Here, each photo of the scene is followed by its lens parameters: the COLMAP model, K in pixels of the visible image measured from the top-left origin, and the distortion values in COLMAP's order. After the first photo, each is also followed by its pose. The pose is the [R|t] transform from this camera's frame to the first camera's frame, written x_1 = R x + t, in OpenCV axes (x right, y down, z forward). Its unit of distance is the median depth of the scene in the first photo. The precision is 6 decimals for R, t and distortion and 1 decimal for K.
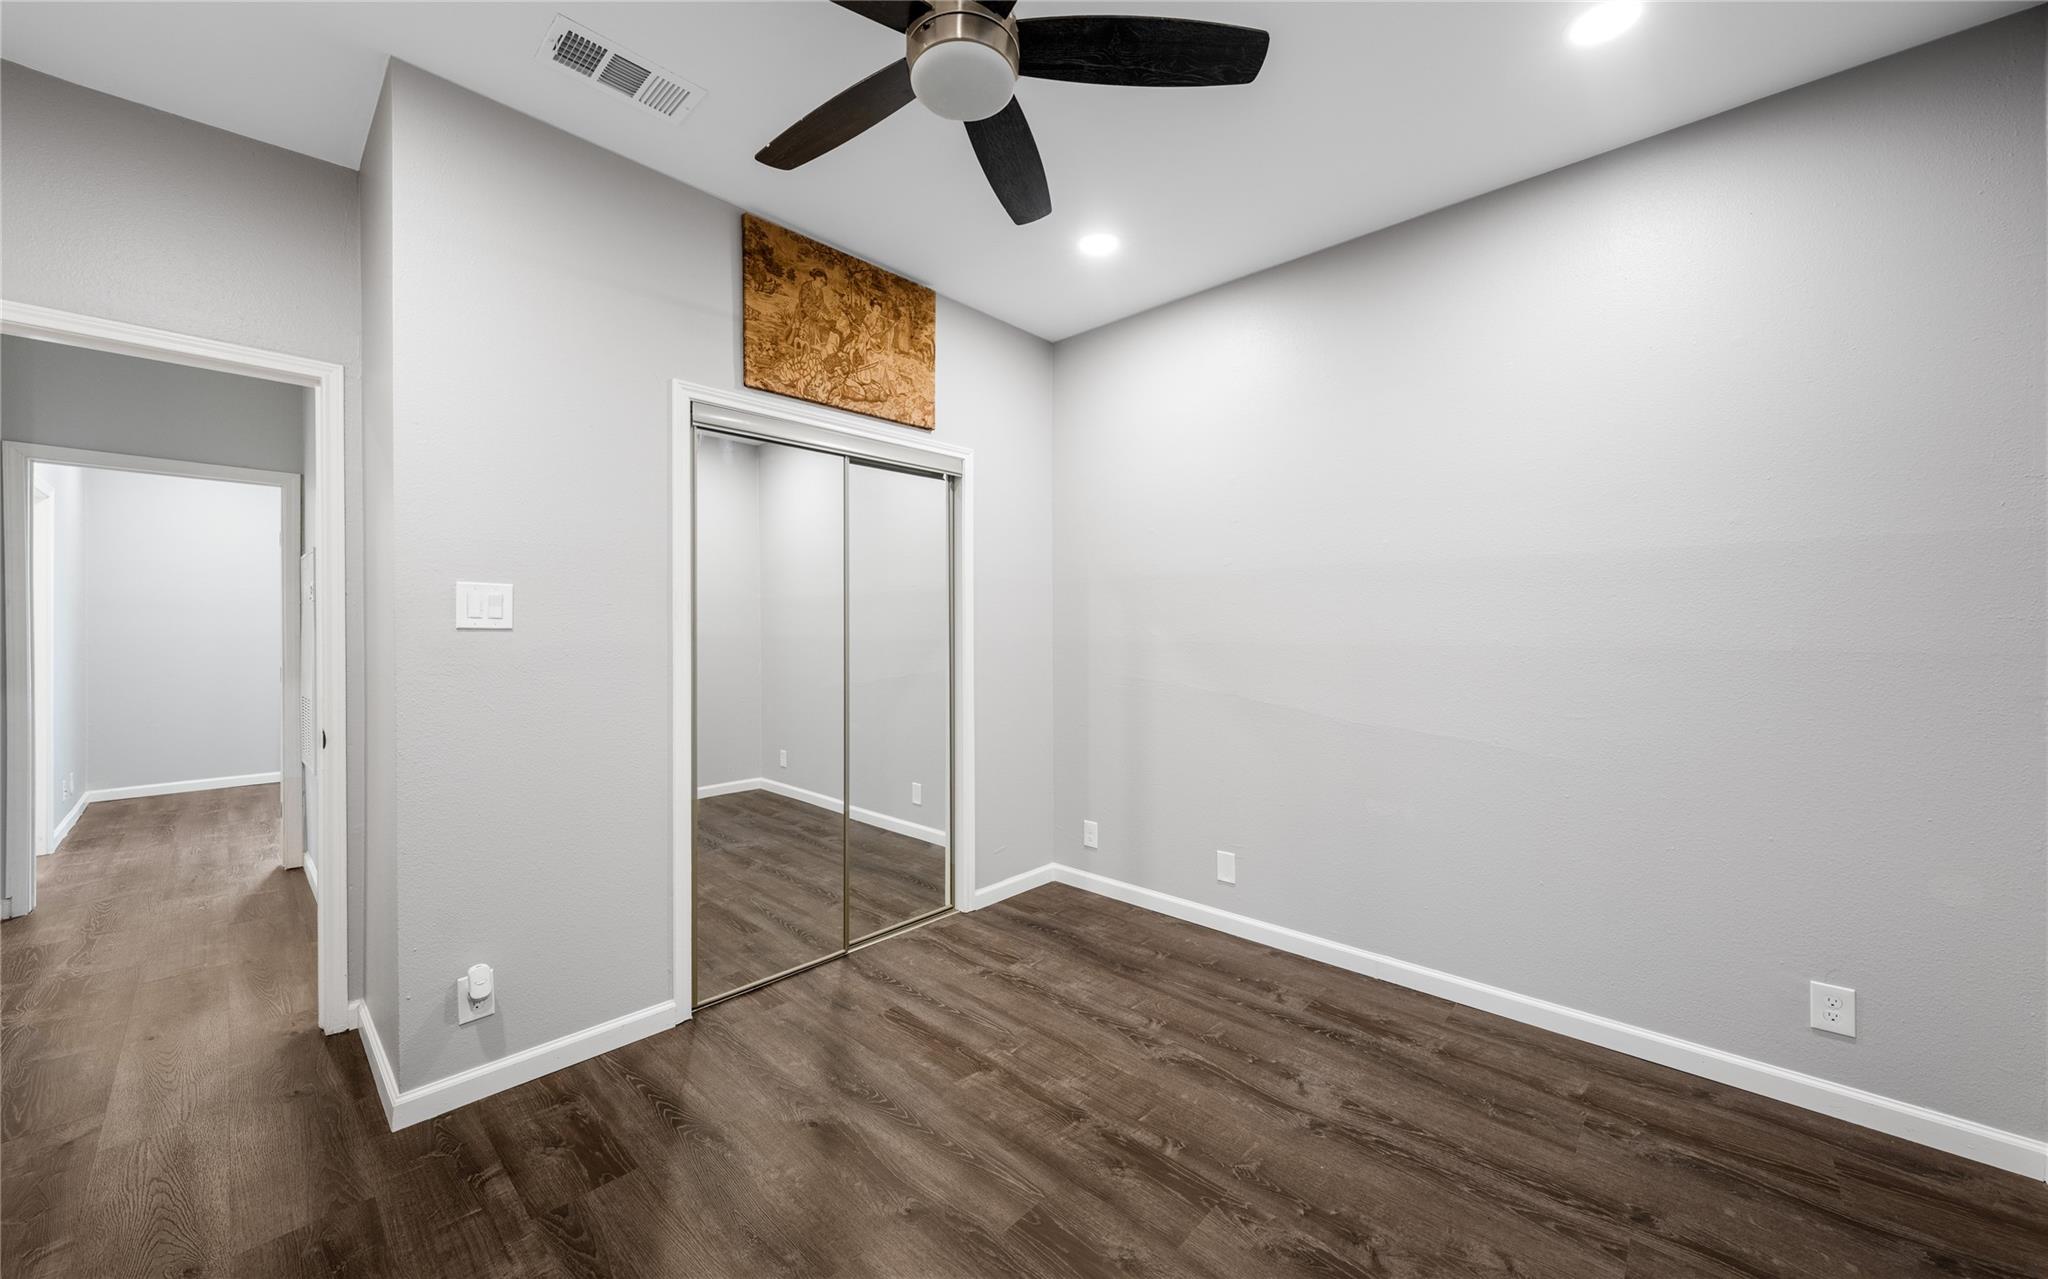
lens RADIAL K [[732.8, 0, 1007.1], [0, 732.8, 619.2], [0, 0, 1]] dist [0.002194, -0.000171]
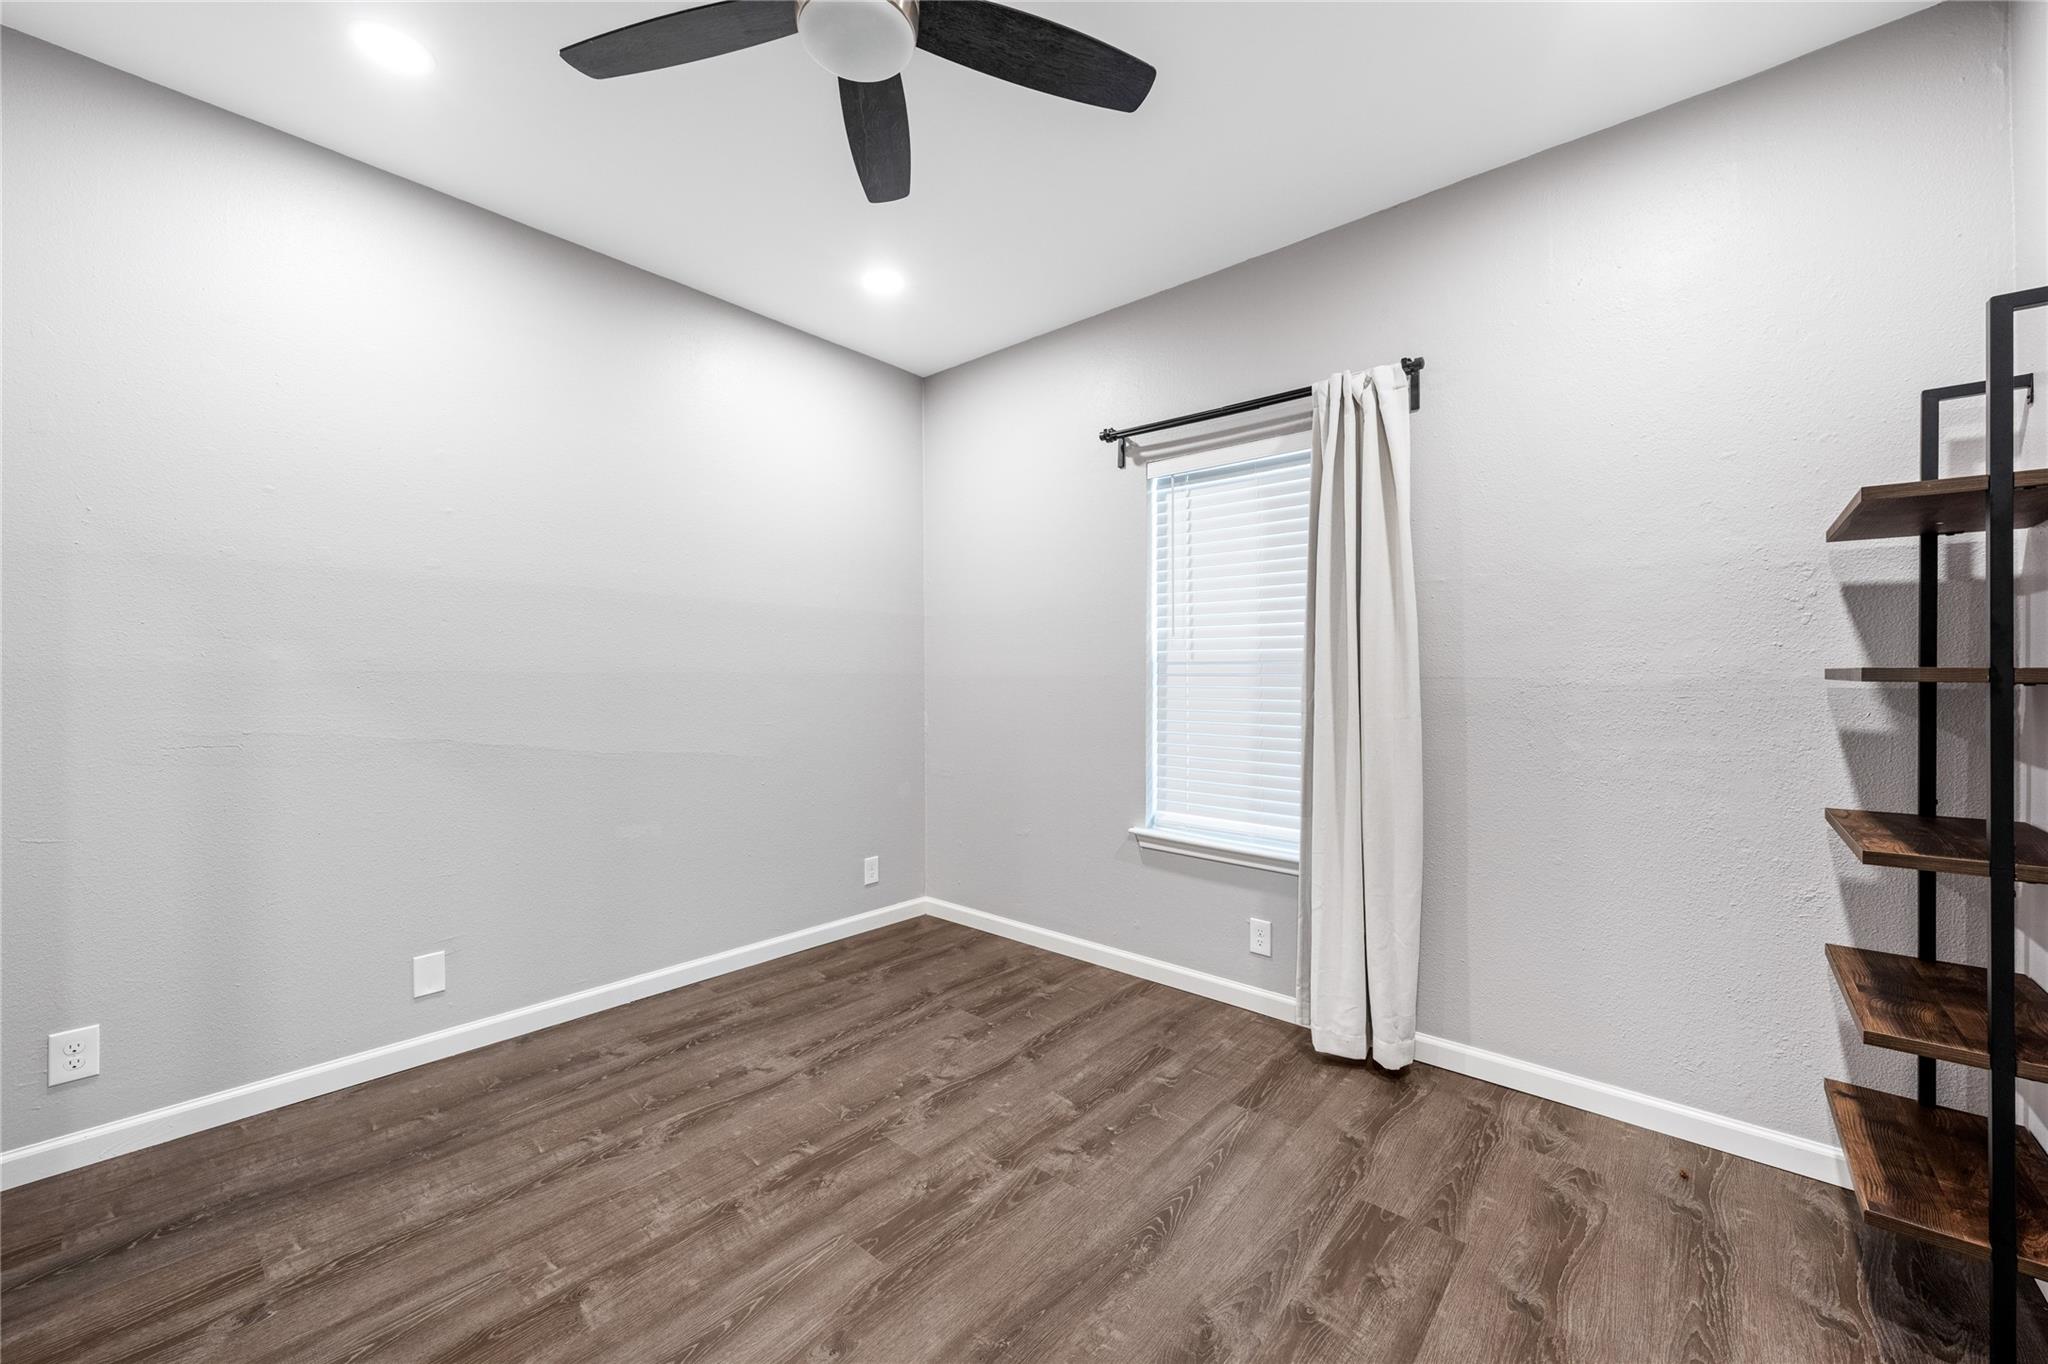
lens RADIAL K [[811.6, 0, 1020.4], [0, 811.6, 683.9], [0, 0, 1]] dist [0.002096, 0.000433]
pose [[-0.047013, -0.004370, 0.998885, -0.654532], [-0.016369, 0.999860, 0.003604, 0.038476], [-0.998760, -0.016182, -0.047078, 0.534457]]
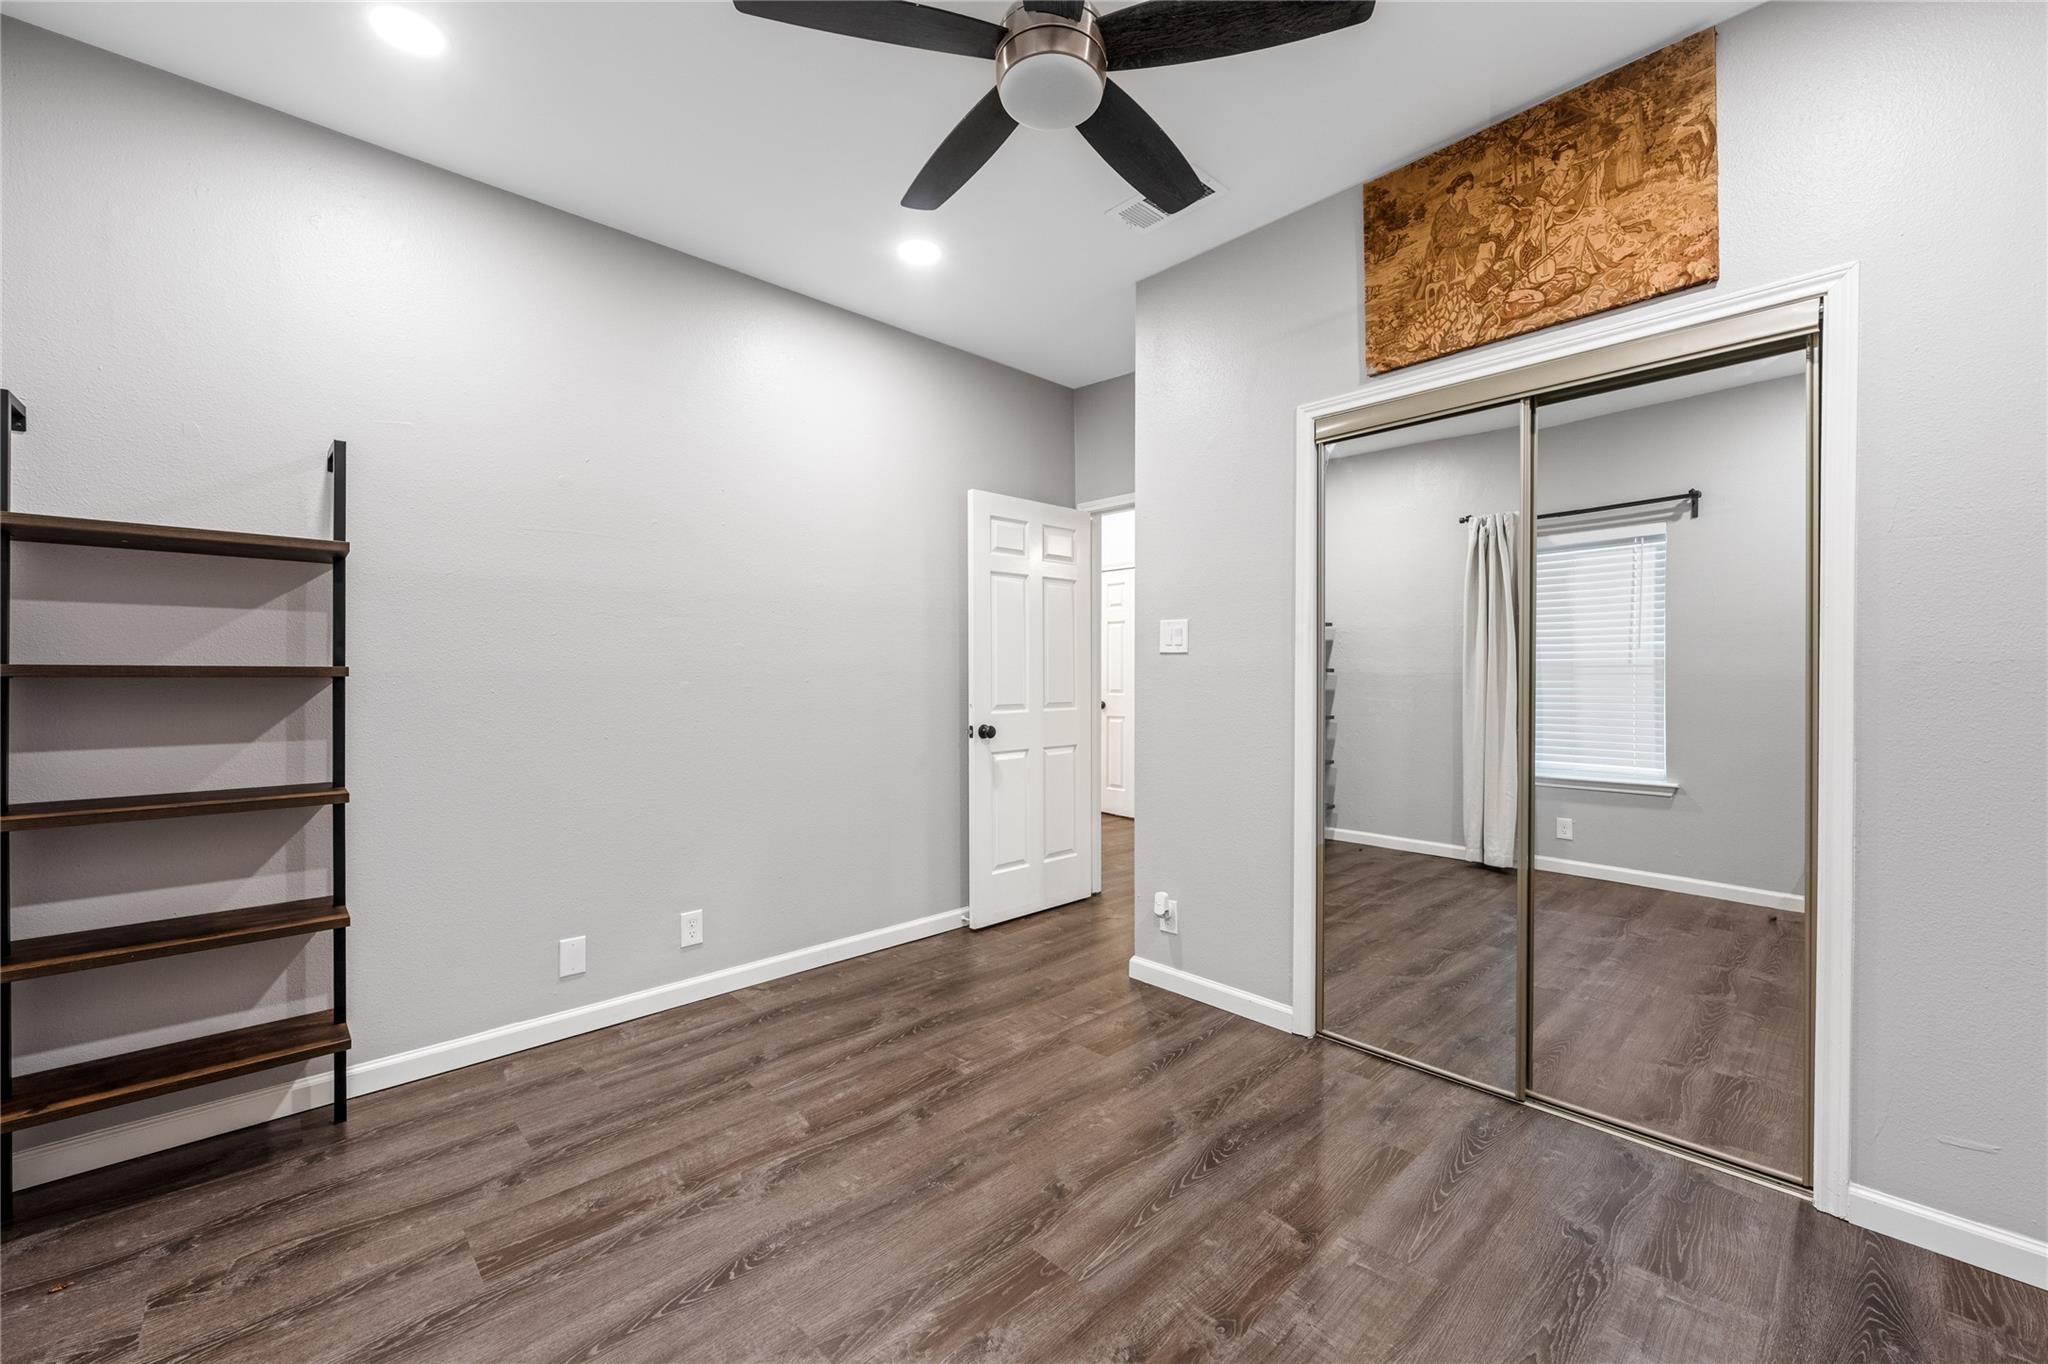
lens RADIAL K [[811.6, 0, 1030.6], [0, 811.6, 661.7], [0, 0, 1]] dist [0.002096, 0.000433]
pose [[-0.034452, -0.012947, -0.999323, 0.665946], [0.017257, 0.999759, -0.013547, 0.037109], [0.999257, -0.017712, -0.034220, 0.635987]]
